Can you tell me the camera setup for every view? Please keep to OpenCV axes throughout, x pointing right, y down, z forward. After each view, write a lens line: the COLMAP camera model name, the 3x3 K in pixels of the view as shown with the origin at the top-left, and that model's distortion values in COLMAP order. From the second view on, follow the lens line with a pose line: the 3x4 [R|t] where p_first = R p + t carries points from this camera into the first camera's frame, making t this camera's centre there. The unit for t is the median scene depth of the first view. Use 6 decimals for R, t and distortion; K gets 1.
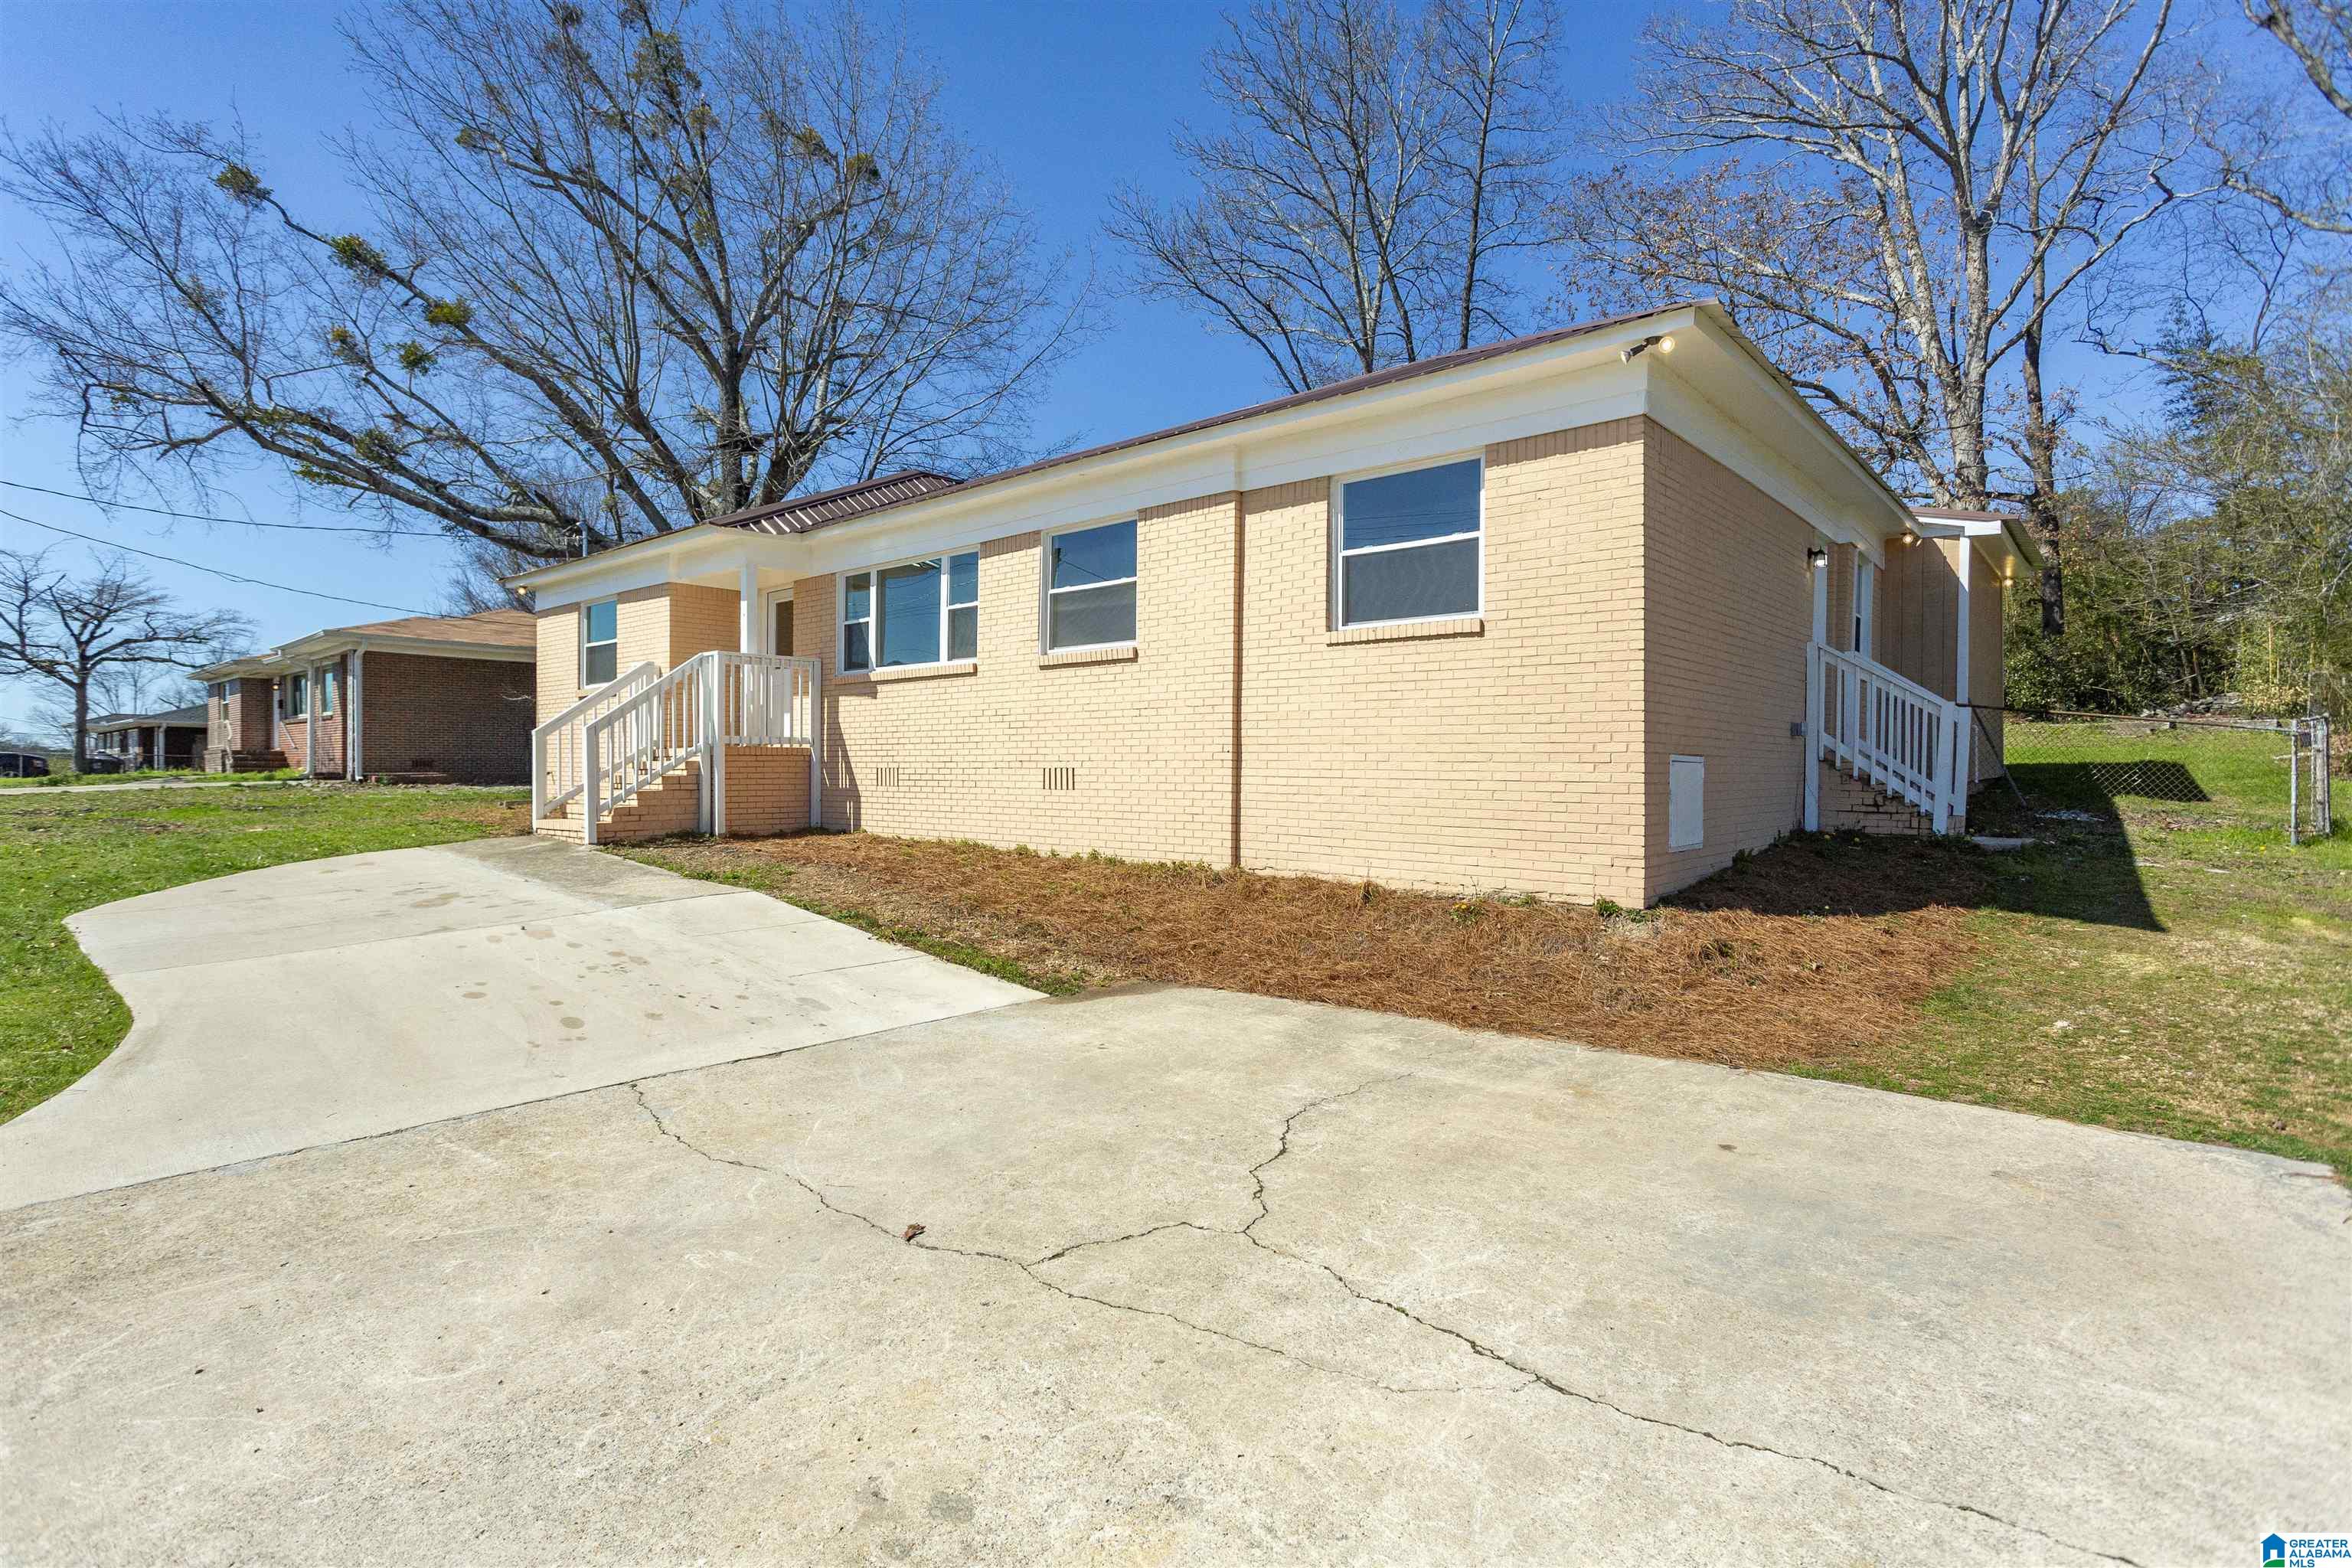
lens RADIAL K [[1124.2, 0, 1154.2], [0, 1124.2, 737.8], [0, 0, 1]] dist [-0.001207, 0.002596]
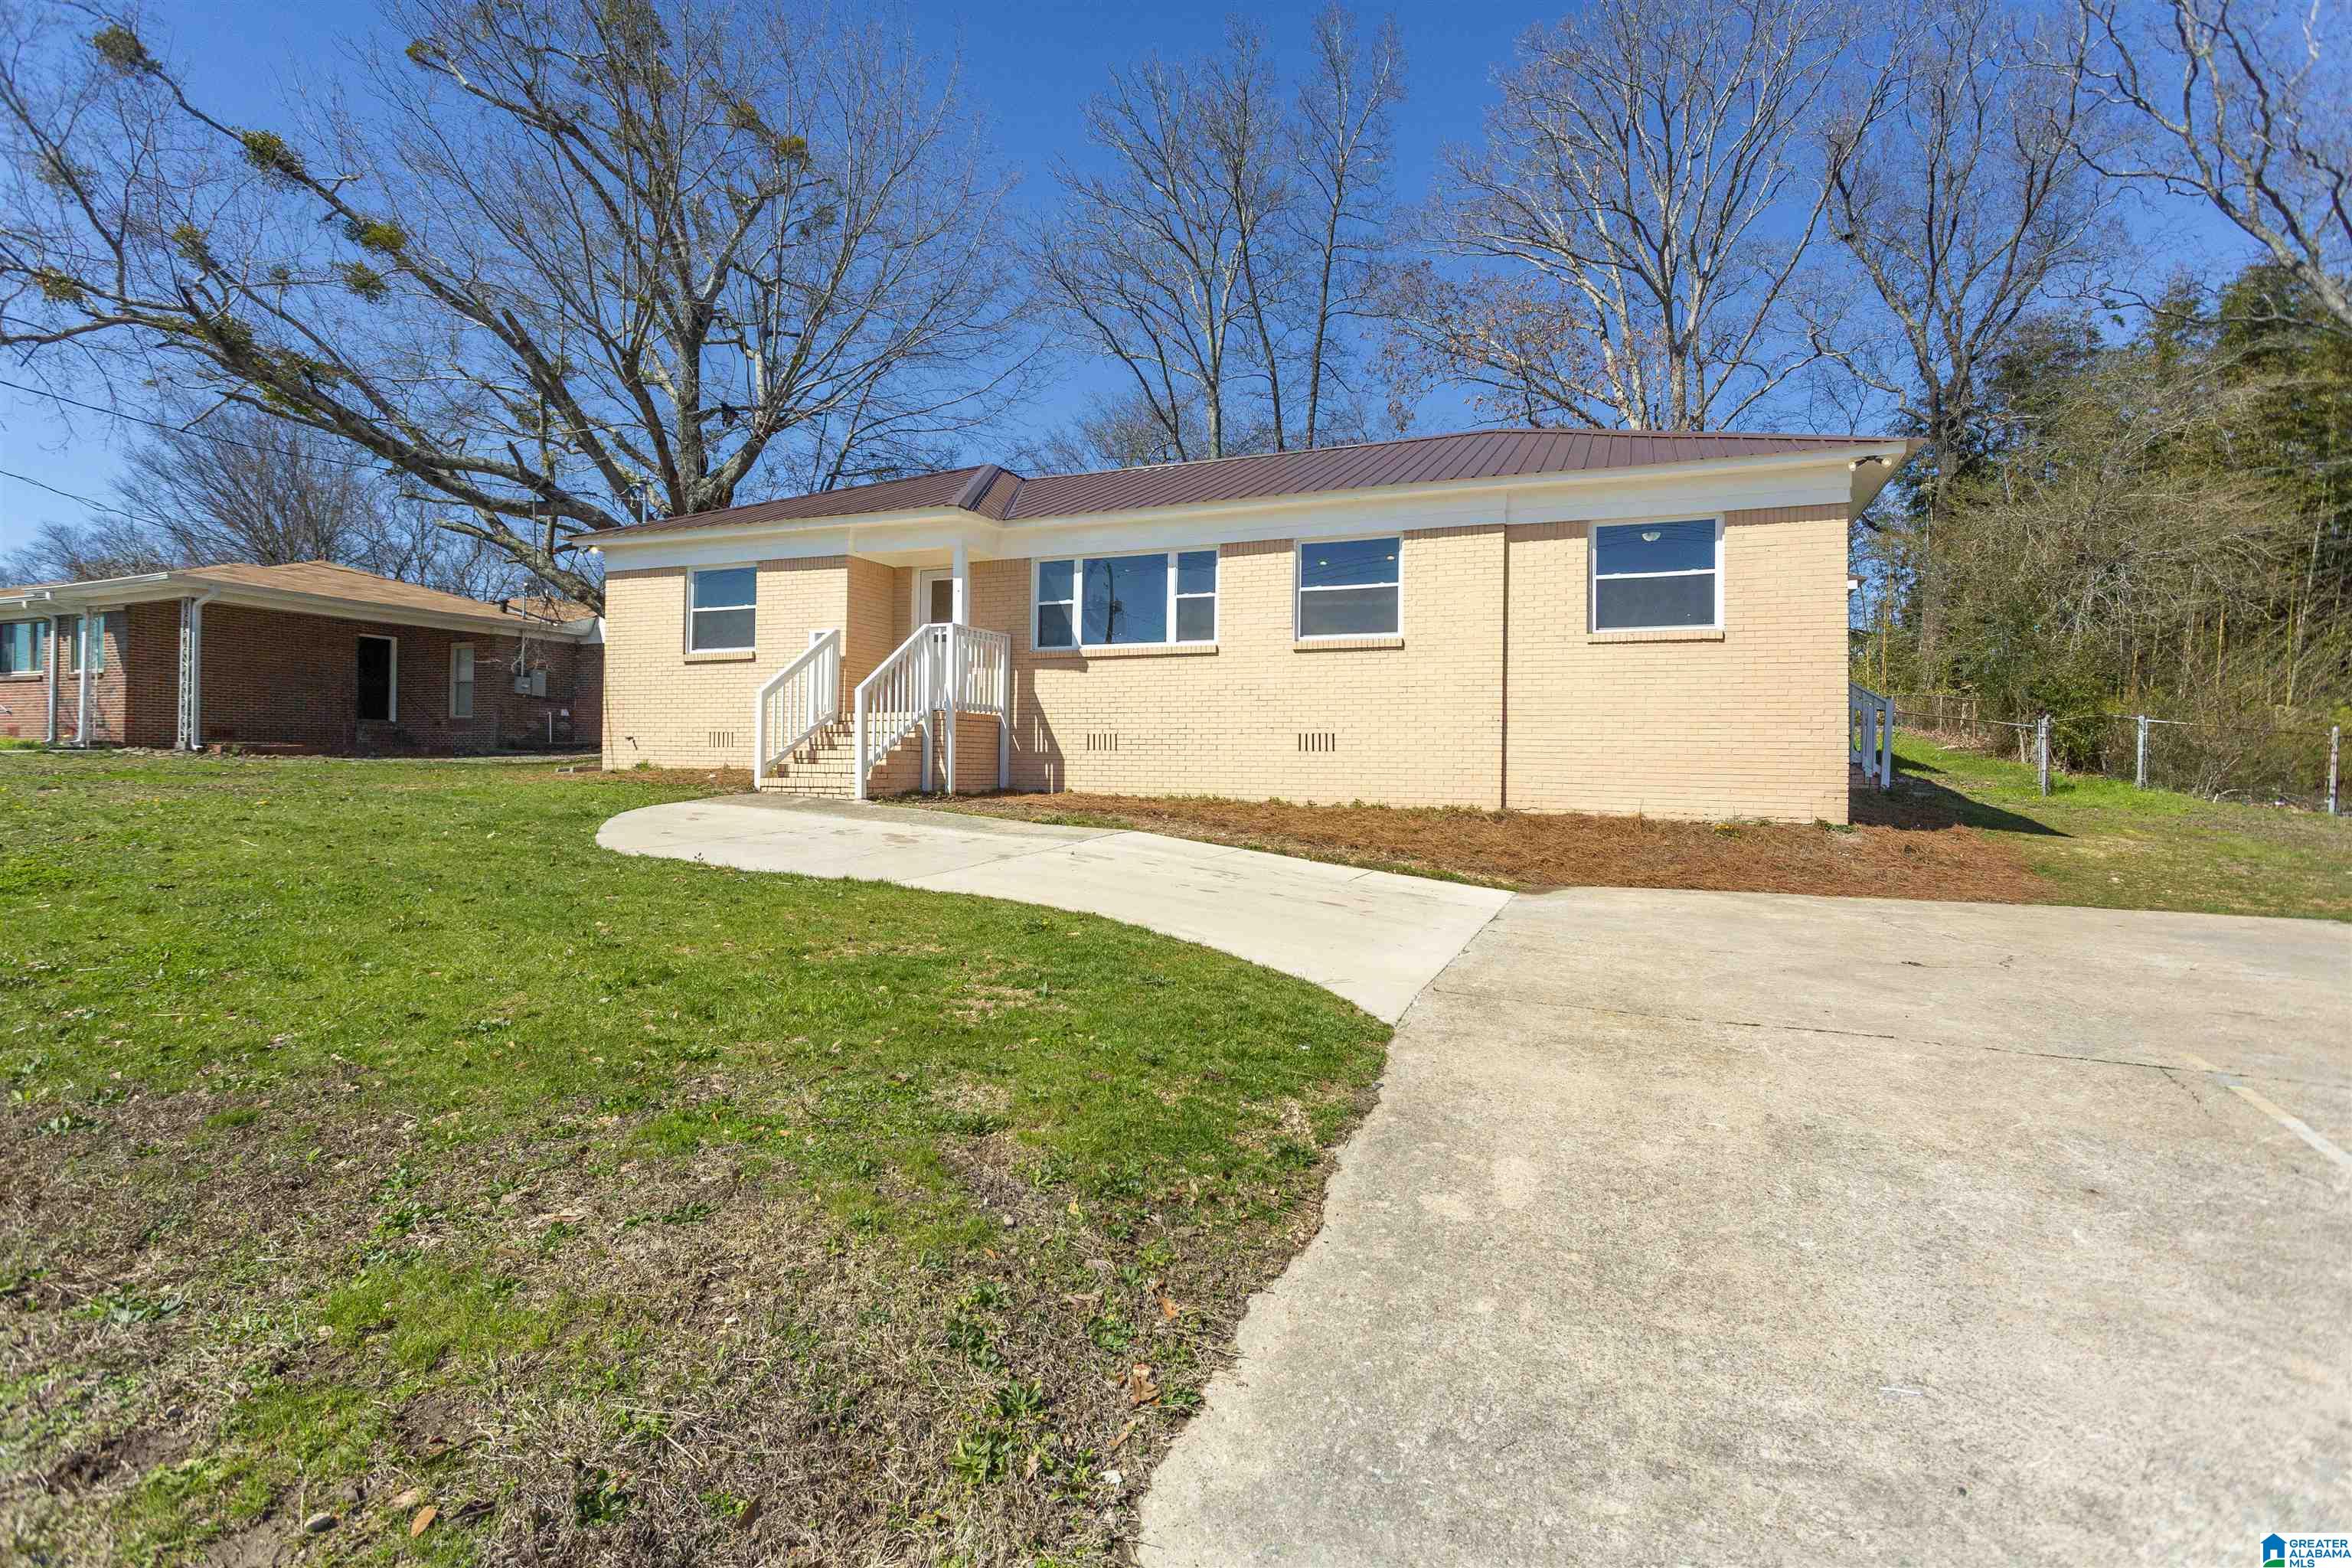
lens RADIAL K [[1124.2, 0, 1132.4], [0, 1124.2, 706.4], [0, 0, 1]] dist [-0.001207, 0.002596]
pose [[0.947333, 0.027588, 0.319059, -0.598257], [-0.018922, 0.999364, -0.030228, 0.034265], [-0.319690, 0.022598, 0.947253, -0.086328]]
